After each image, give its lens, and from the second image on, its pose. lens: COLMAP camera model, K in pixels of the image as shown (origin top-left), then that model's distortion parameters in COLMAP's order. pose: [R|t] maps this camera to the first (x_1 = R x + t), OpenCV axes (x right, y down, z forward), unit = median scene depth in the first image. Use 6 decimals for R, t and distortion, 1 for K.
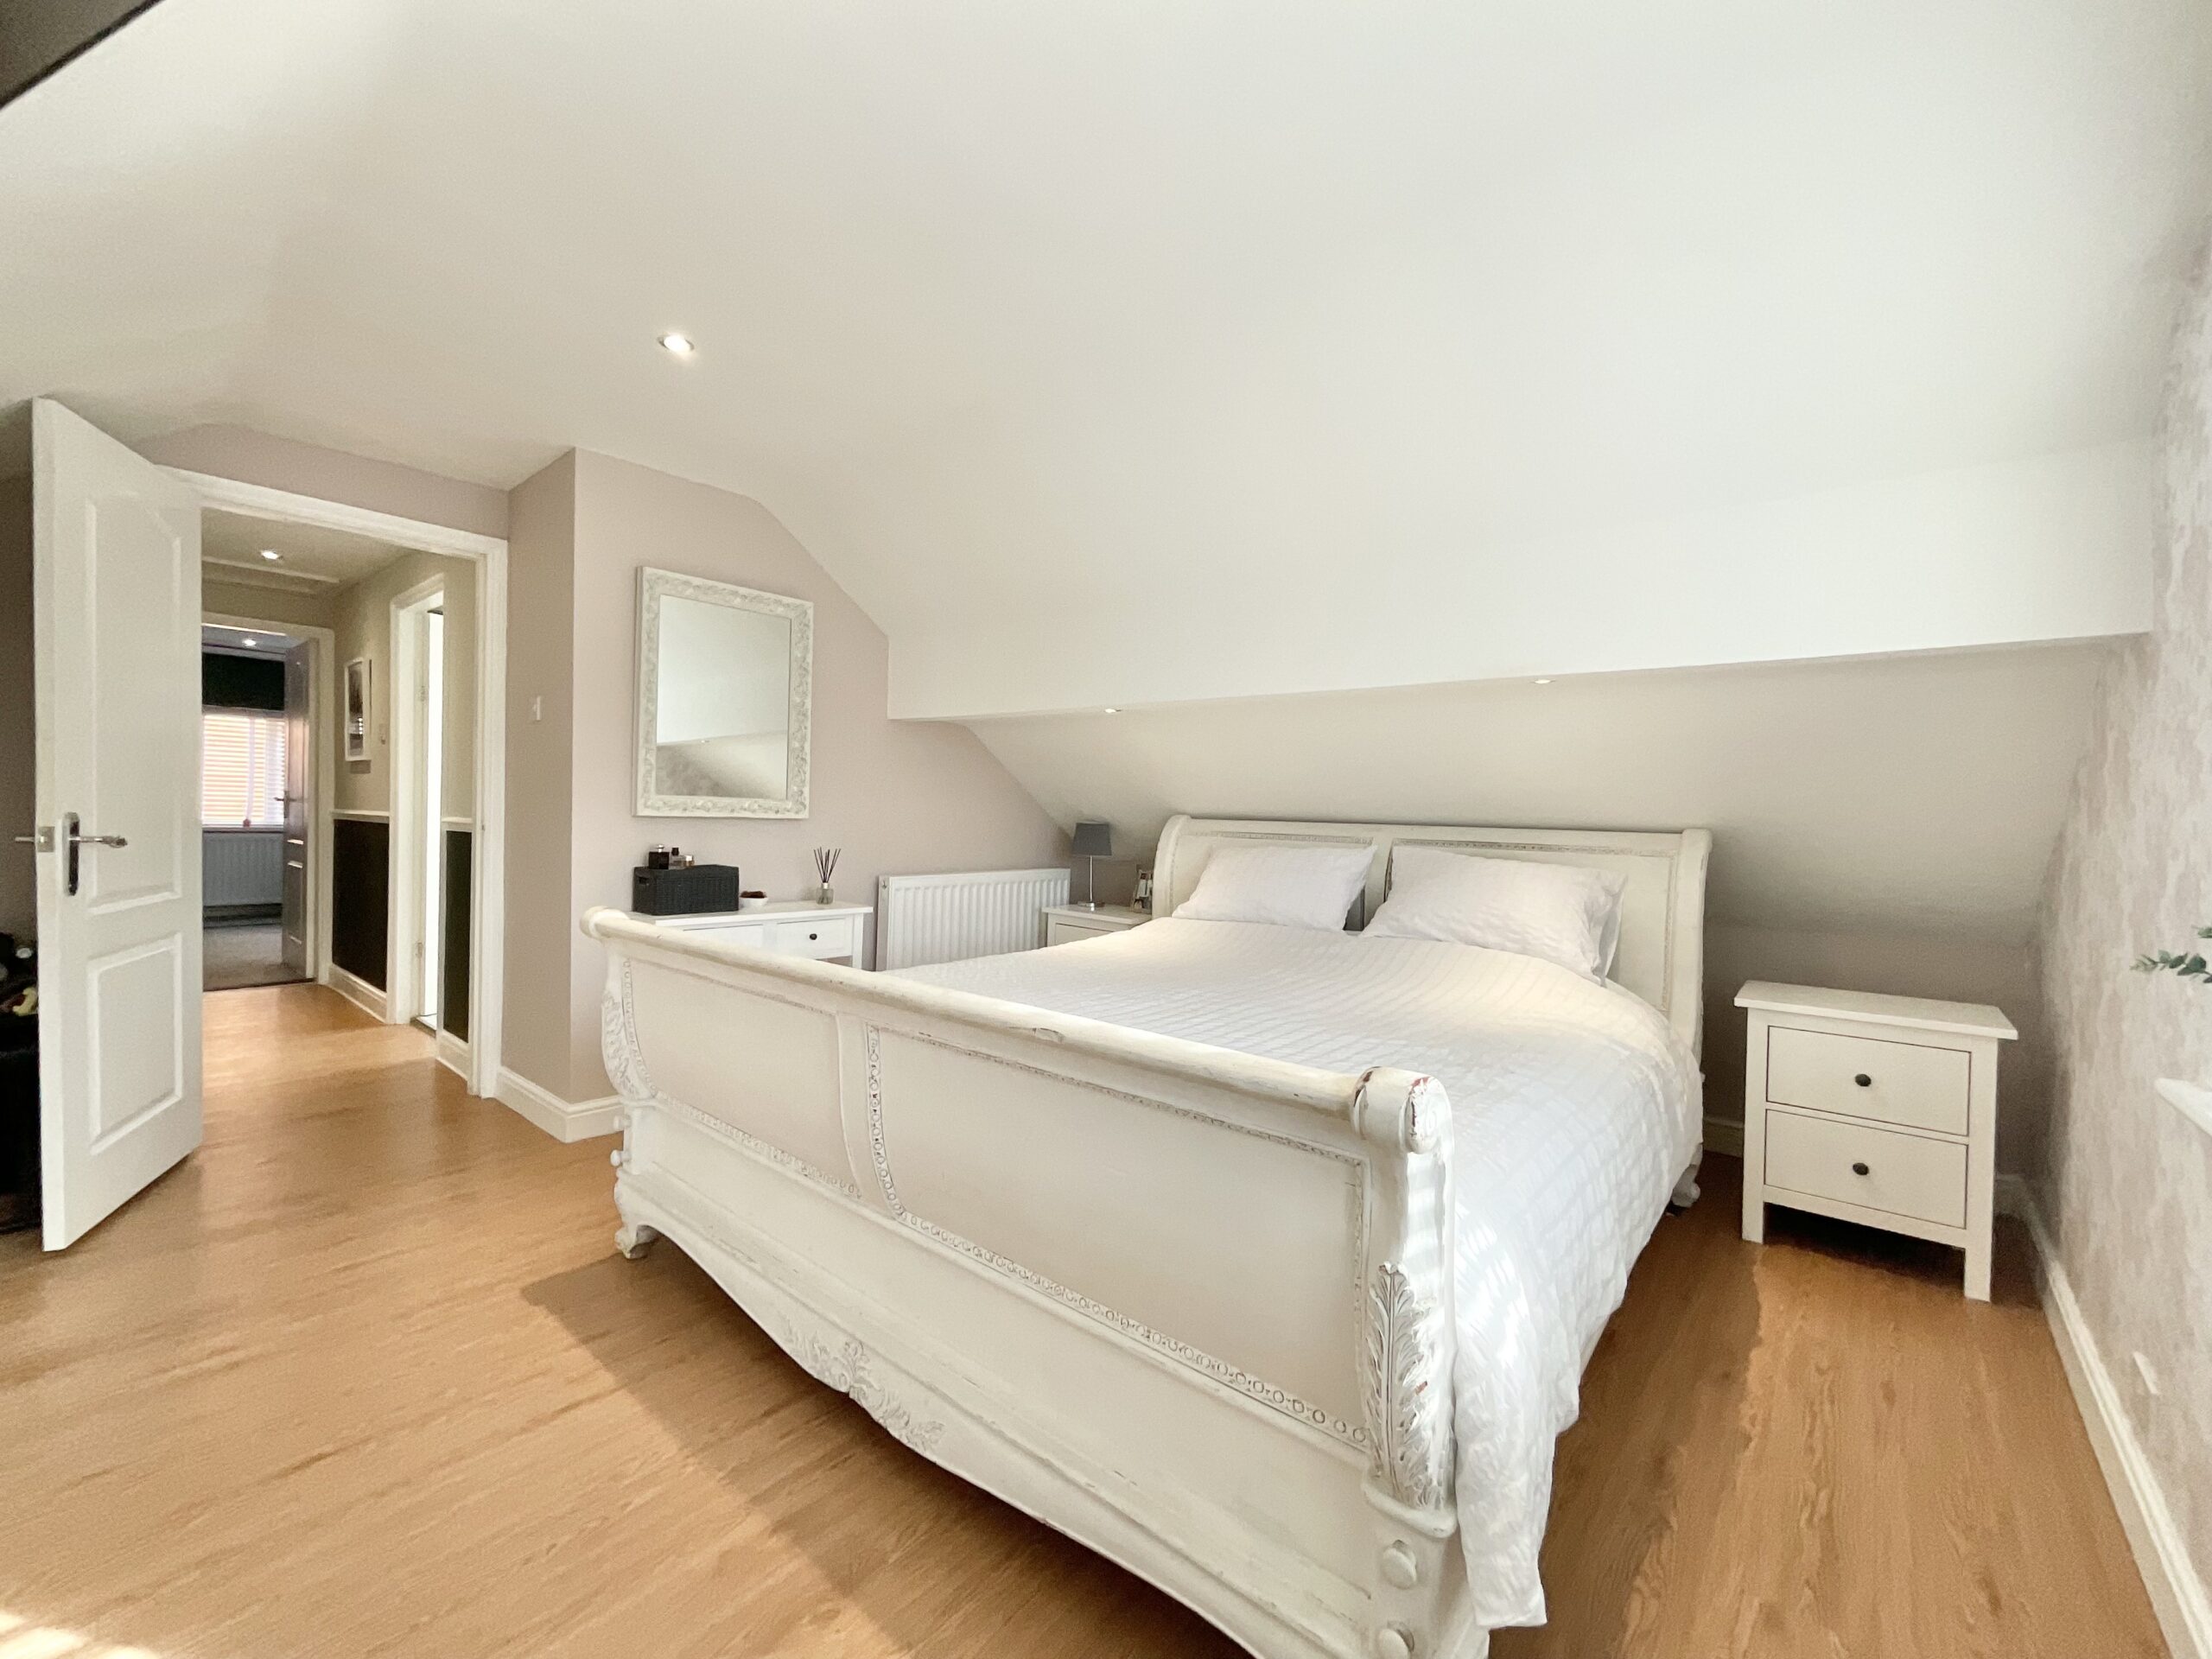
lens RADIAL K [[894.0, 0, 1106.0], [0, 894.0, 829.5], [0, 0, 1]] dist [-0.000451, 0.000168]
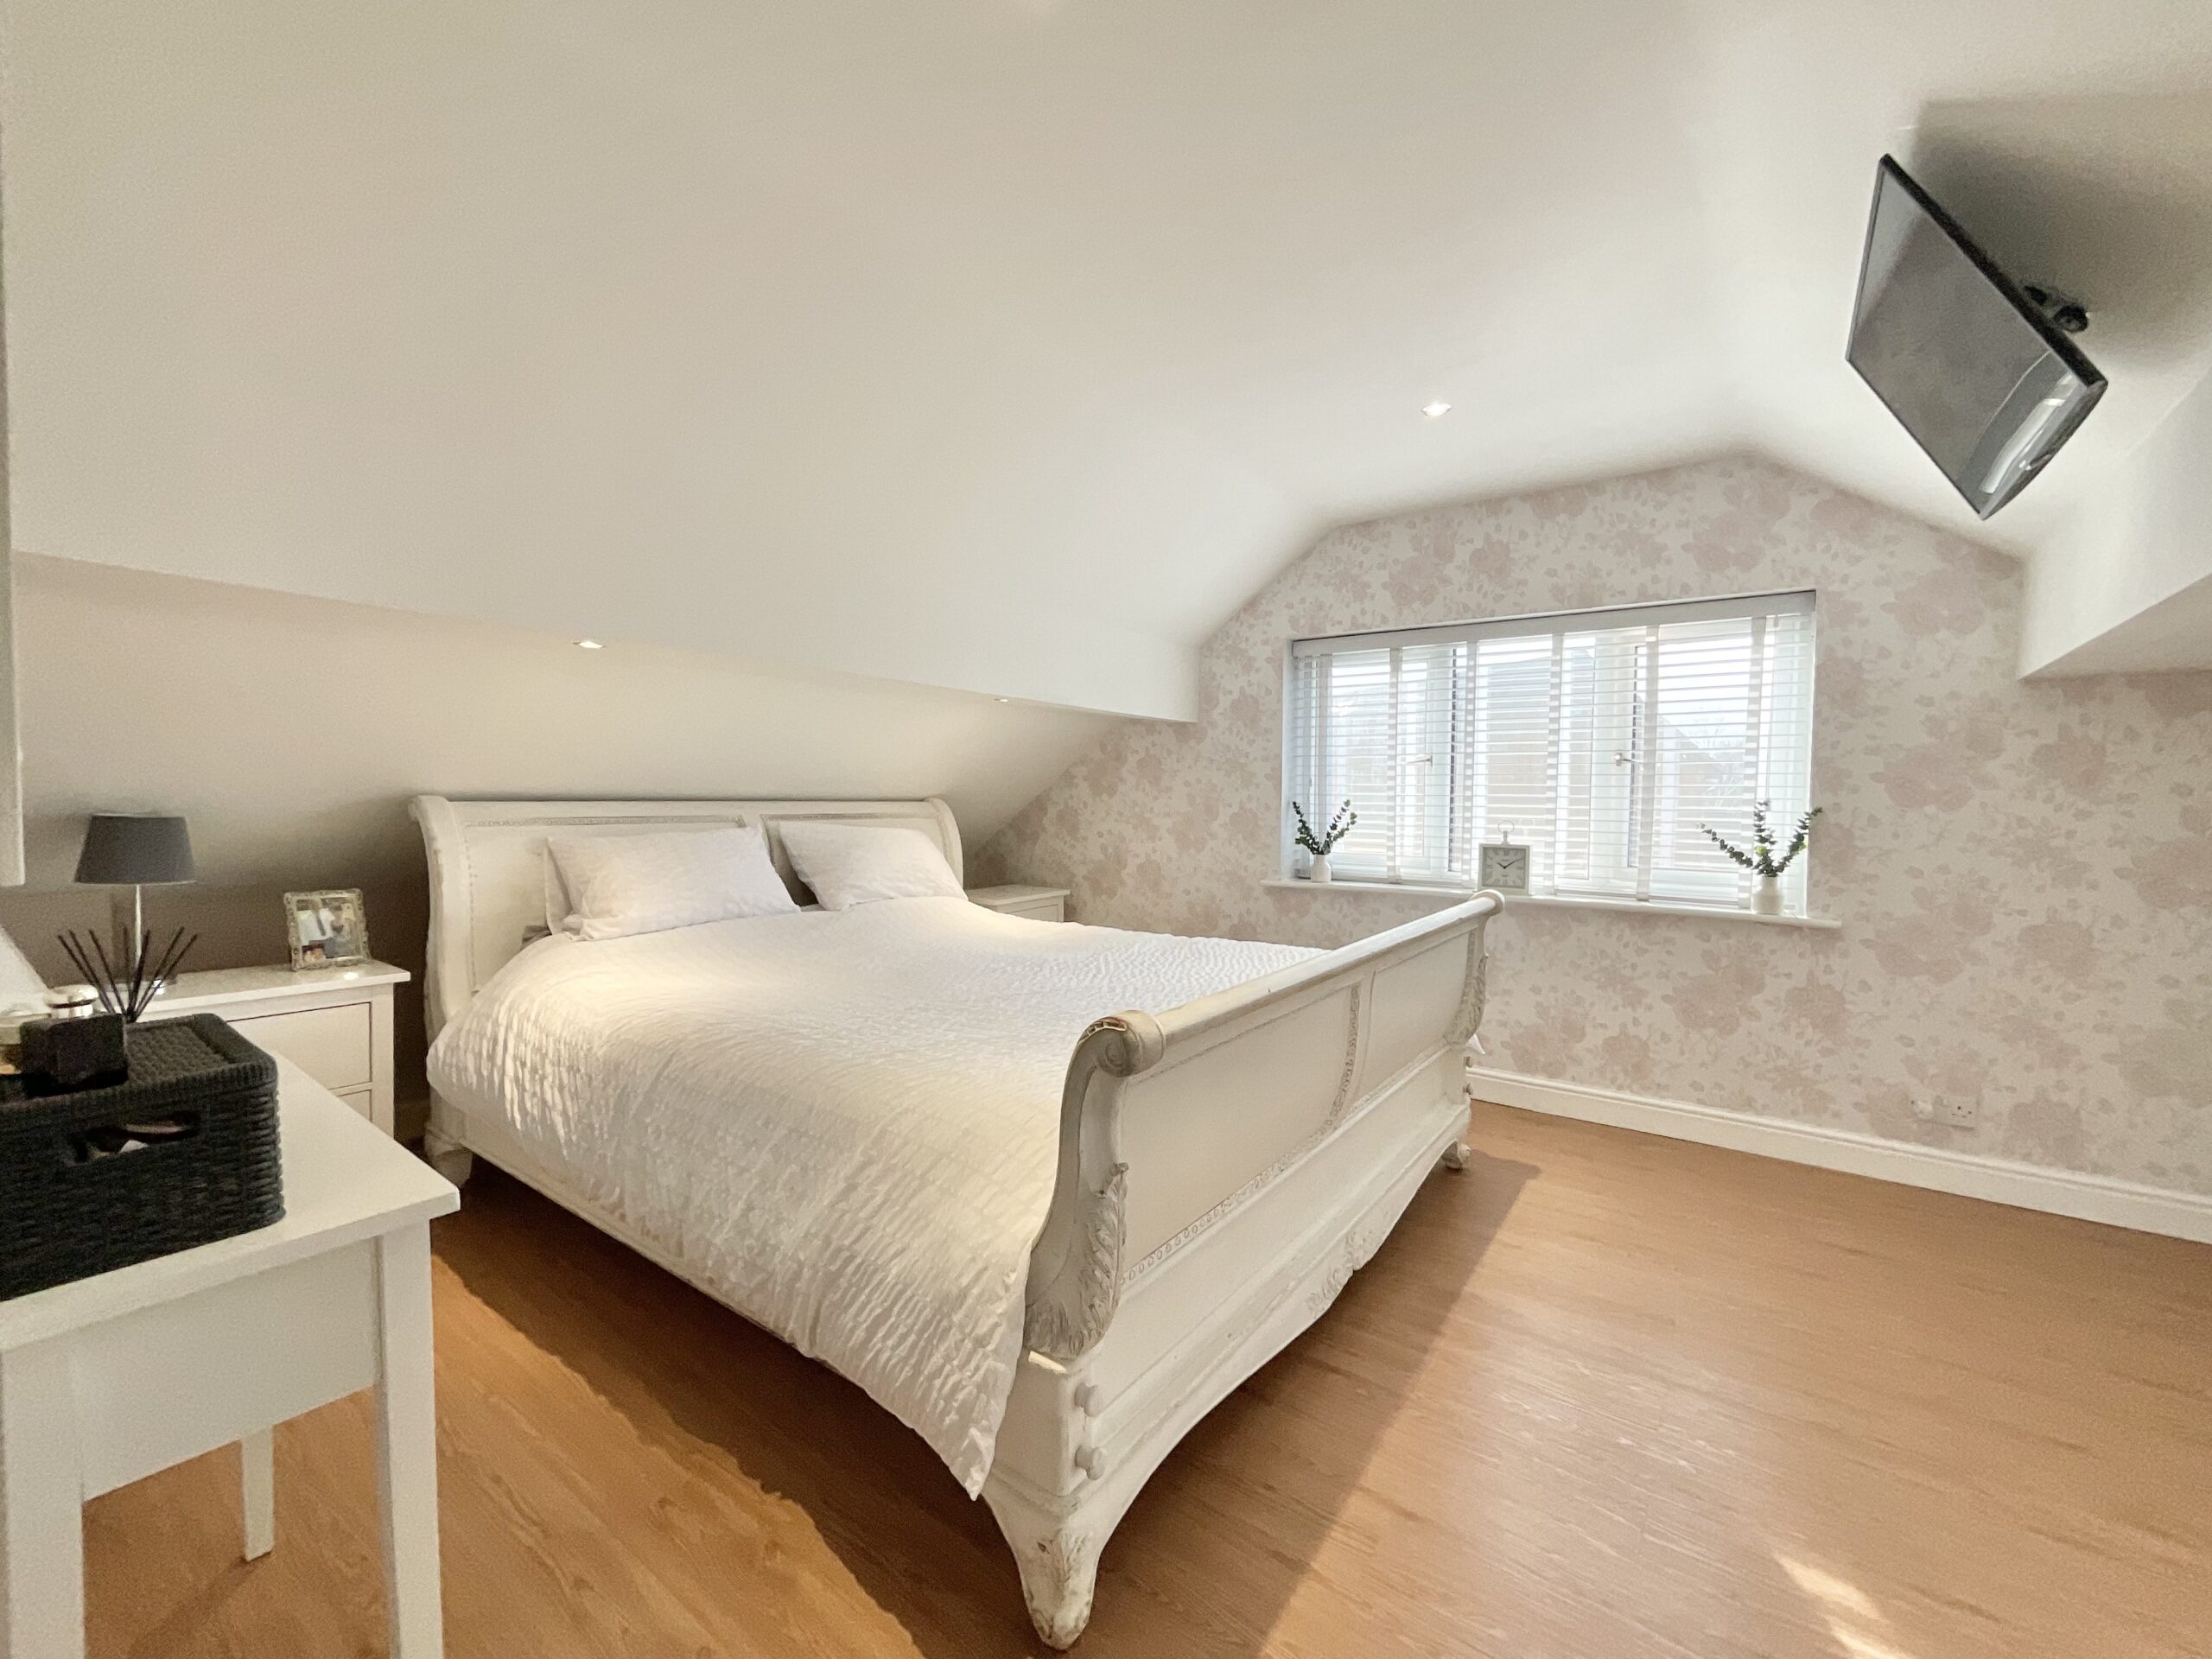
lens RADIAL K [[894.0, 0, 1106.0], [0, 894.0, 829.5], [0, 0, 1]] dist [-0.000451, 0.000168]
pose [[-0.060054, -0.054238, 0.996721, -1.038109], [0.014998, 0.998361, 0.055231, -0.035102], [-0.998082, 0.018266, -0.059142, 0.992617]]
